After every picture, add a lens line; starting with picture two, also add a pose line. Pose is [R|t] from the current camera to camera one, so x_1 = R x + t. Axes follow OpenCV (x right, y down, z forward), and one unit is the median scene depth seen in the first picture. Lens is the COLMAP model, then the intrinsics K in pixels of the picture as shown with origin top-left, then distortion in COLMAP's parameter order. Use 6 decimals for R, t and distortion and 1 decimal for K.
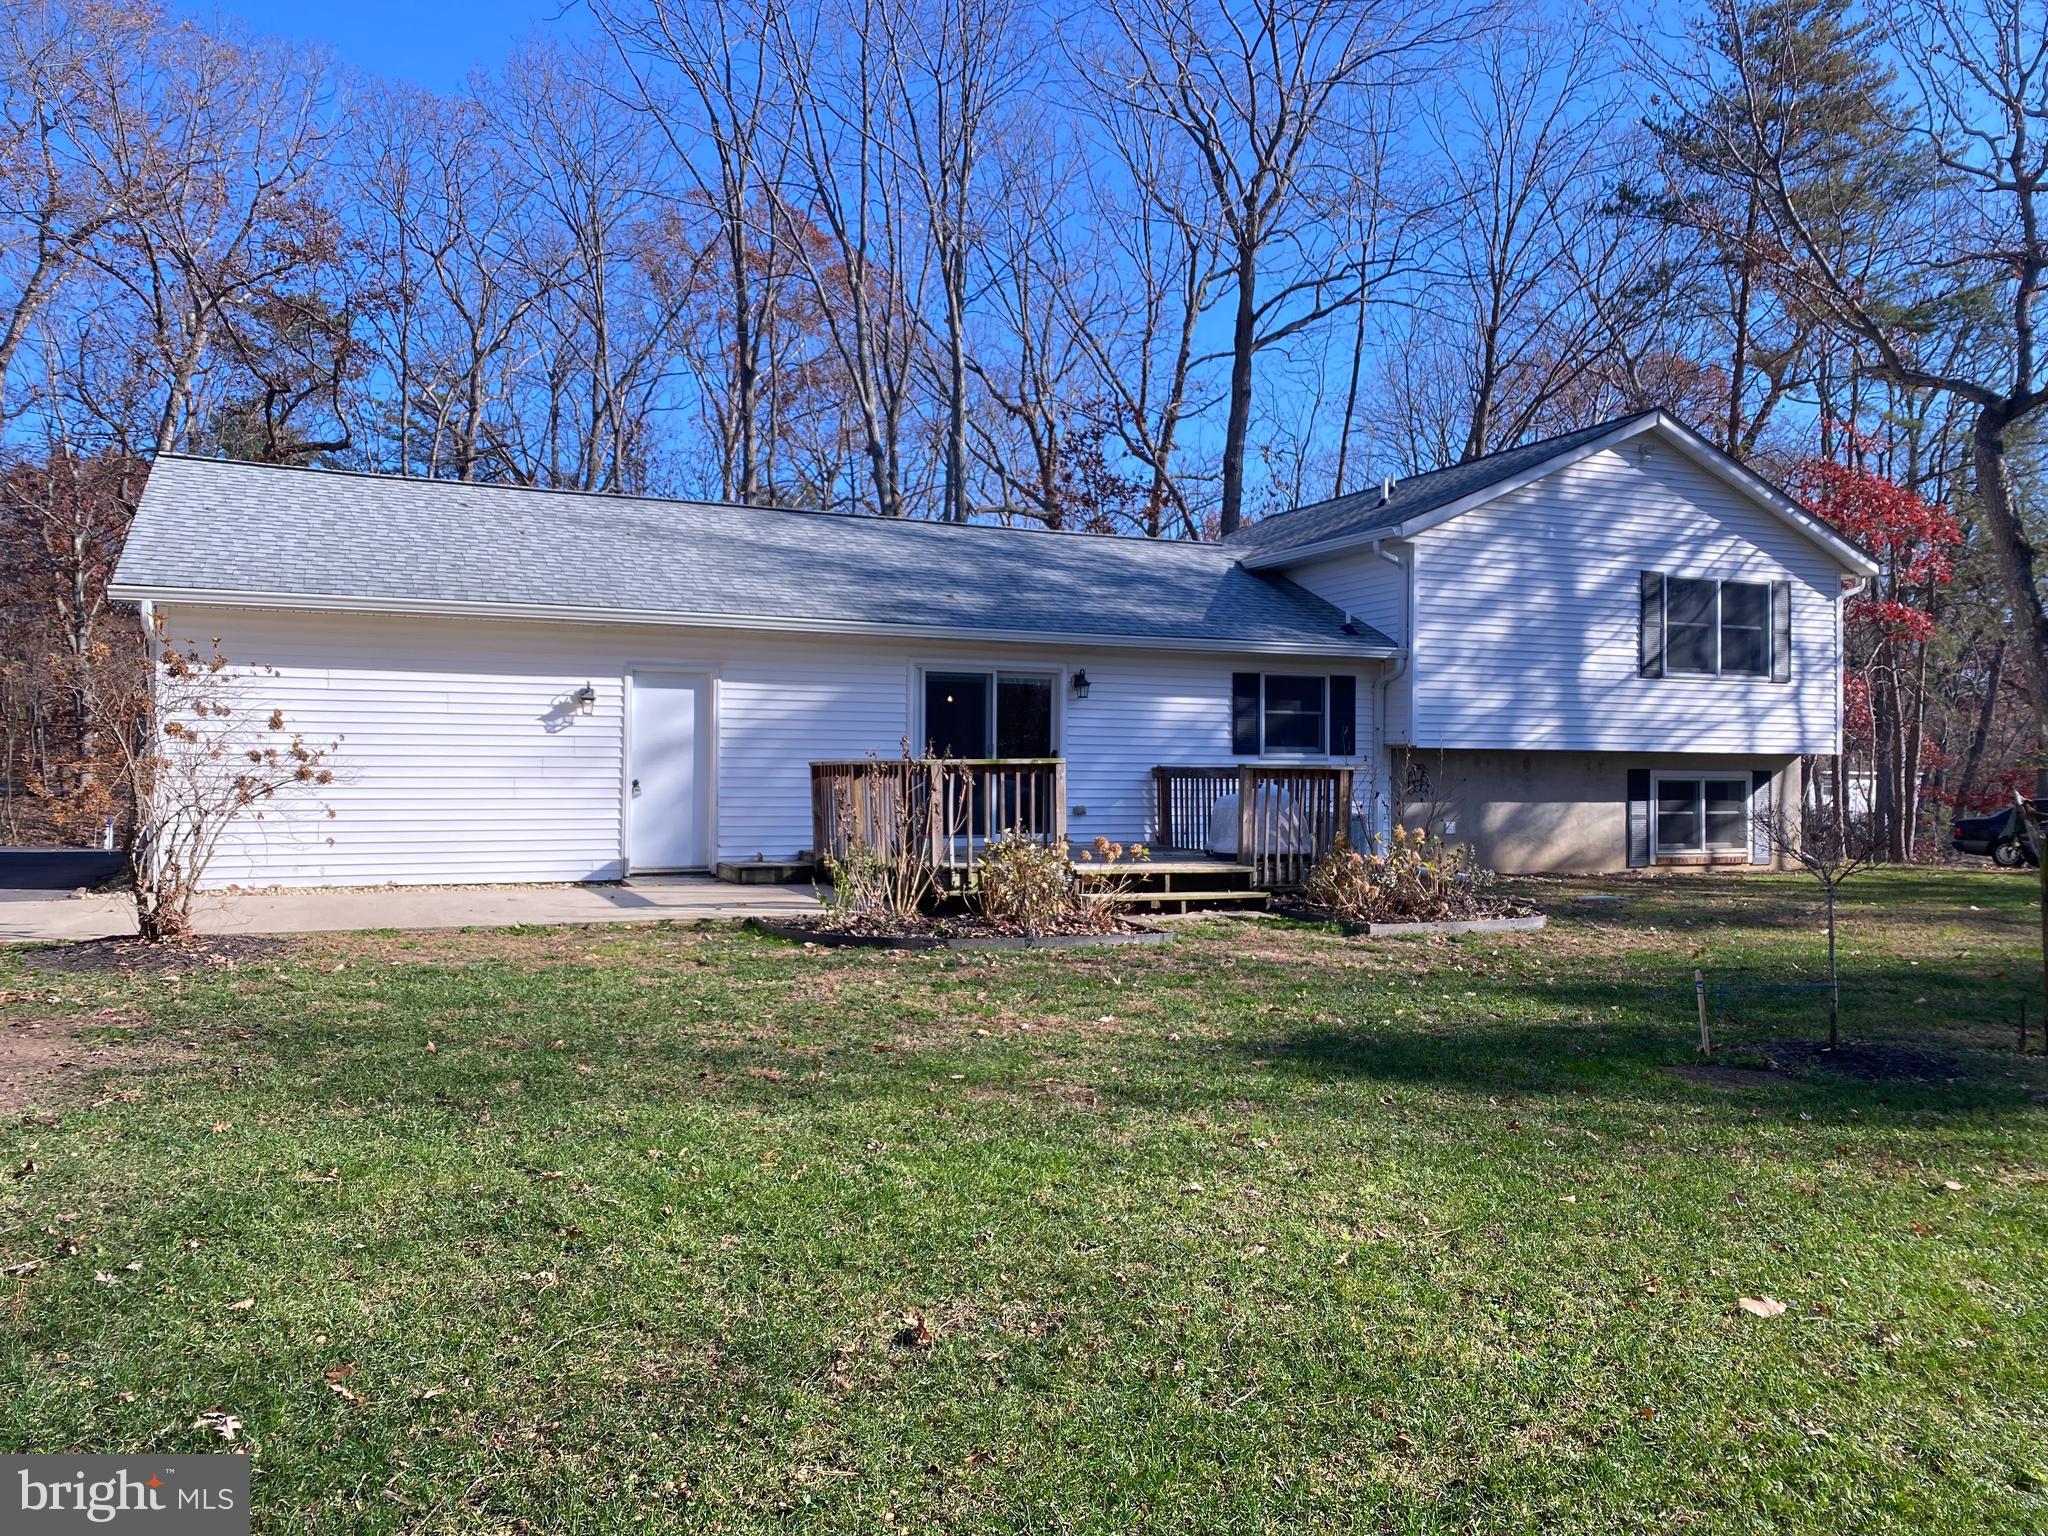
lens RADIAL K [[1542.8, 0, 1040.7], [0, 1542.8, 752.6], [0, 0, 1]] dist [0.018581, -0.001414]
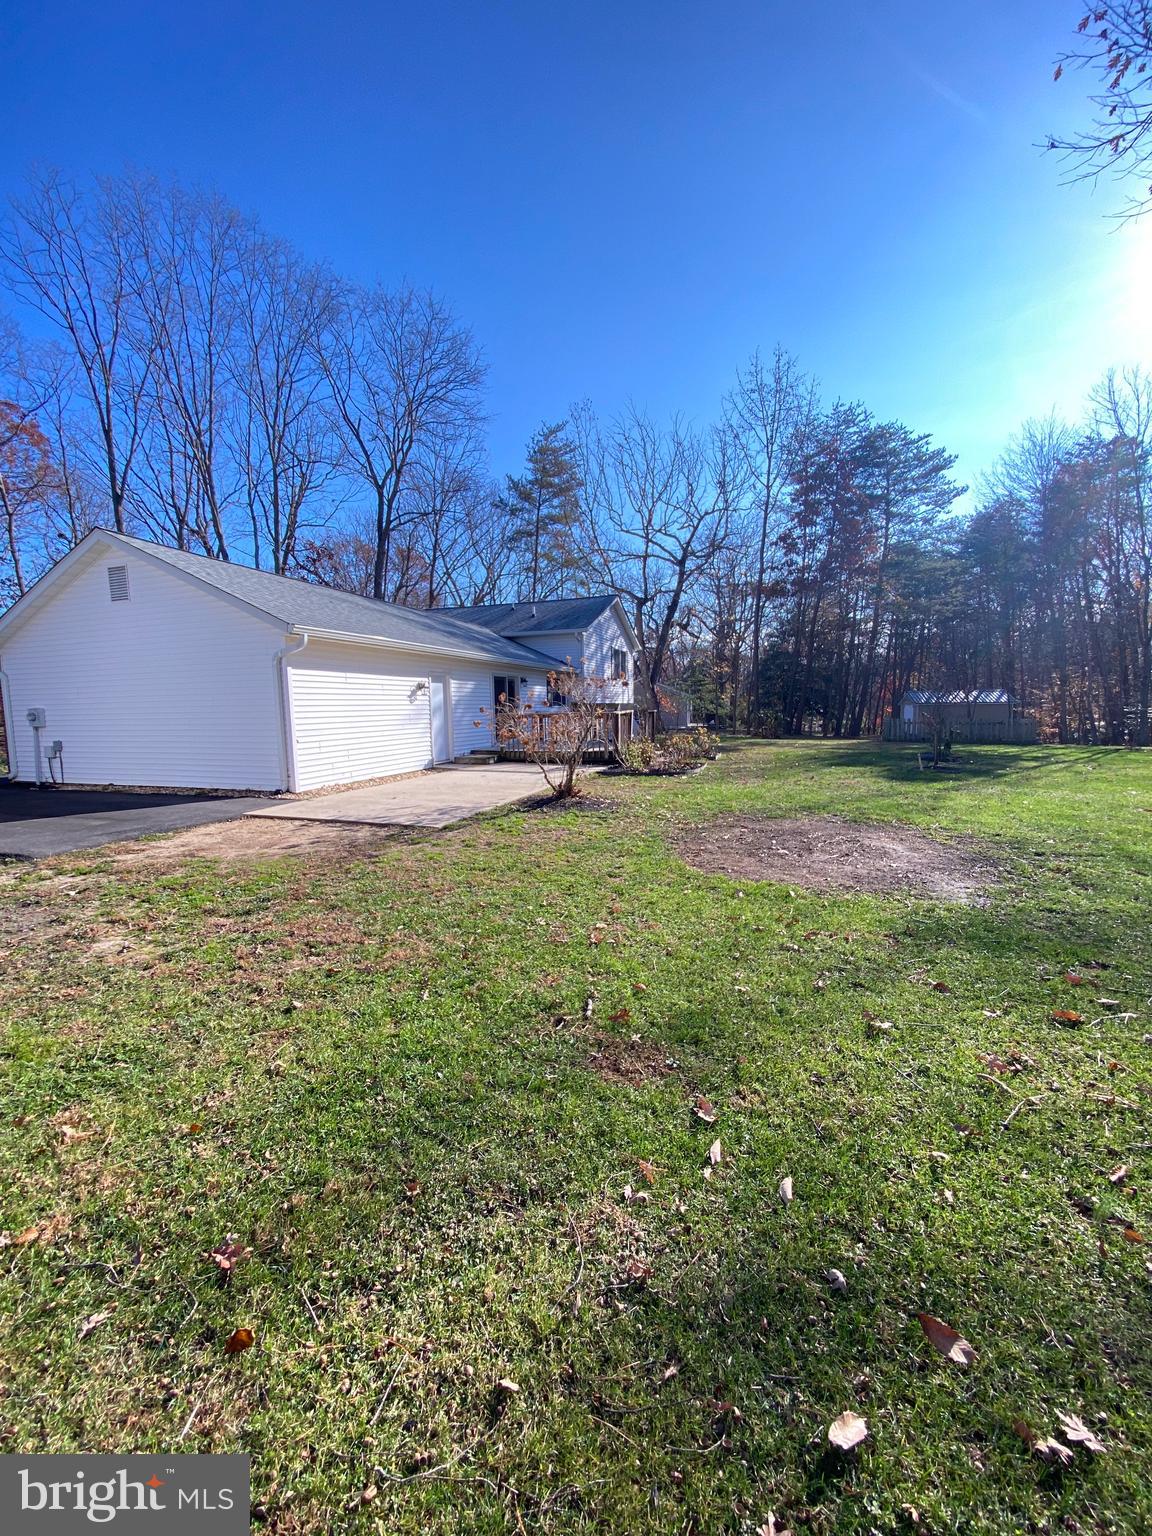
lens RADIAL K [[613.4, 0, 569.4], [0, 613.4, 772.0], [0, 0, 1]] dist [0.001932, -0.004975]
pose [[0.698146, -0.093524, 0.709820, -0.572261], [0.011109, 0.992727, 0.119872, -0.012839], [-0.715869, -0.075803, 0.694108, 0.171275]]
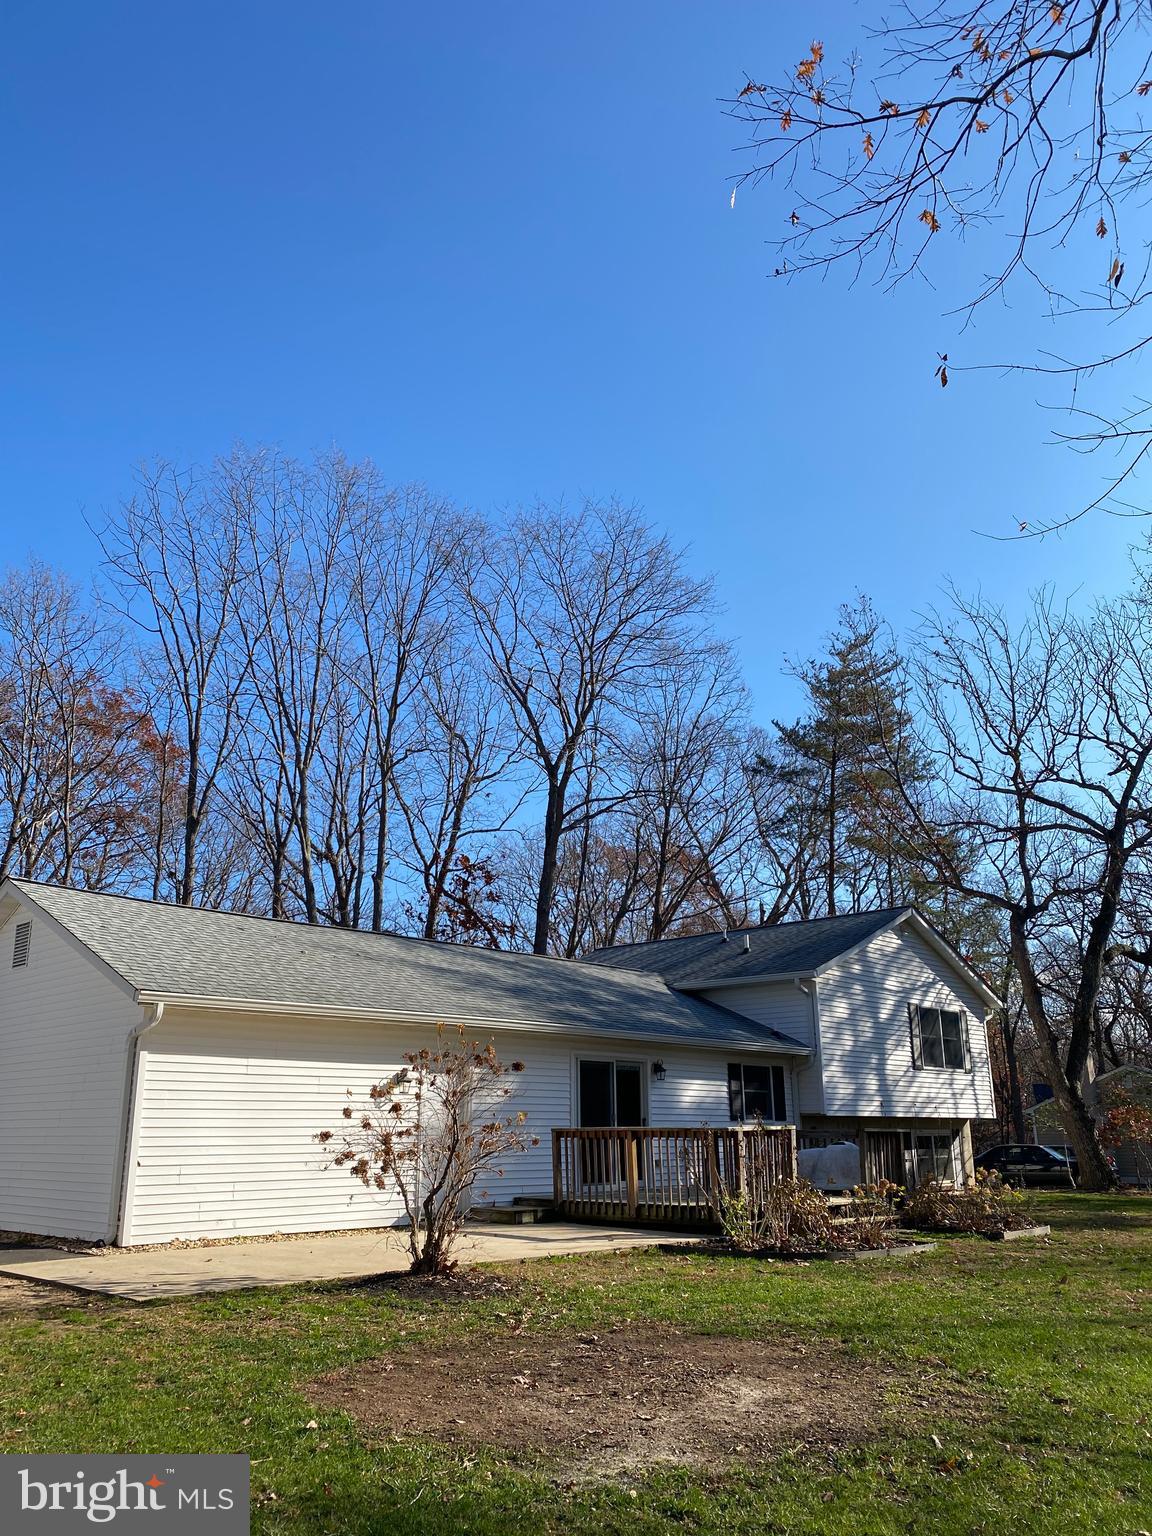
lens RADIAL K [[1157.1, 0, 565.2], [0, 1157.1, 765.1], [0, 0, 1]] dist [0.018581, -0.001414]
pose [[0.929029, 0.103684, 0.355181, -0.404790], [0.003837, 0.957183, -0.289457, -0.003869], [-0.369986, 0.270277, 0.888854, -0.025153]]
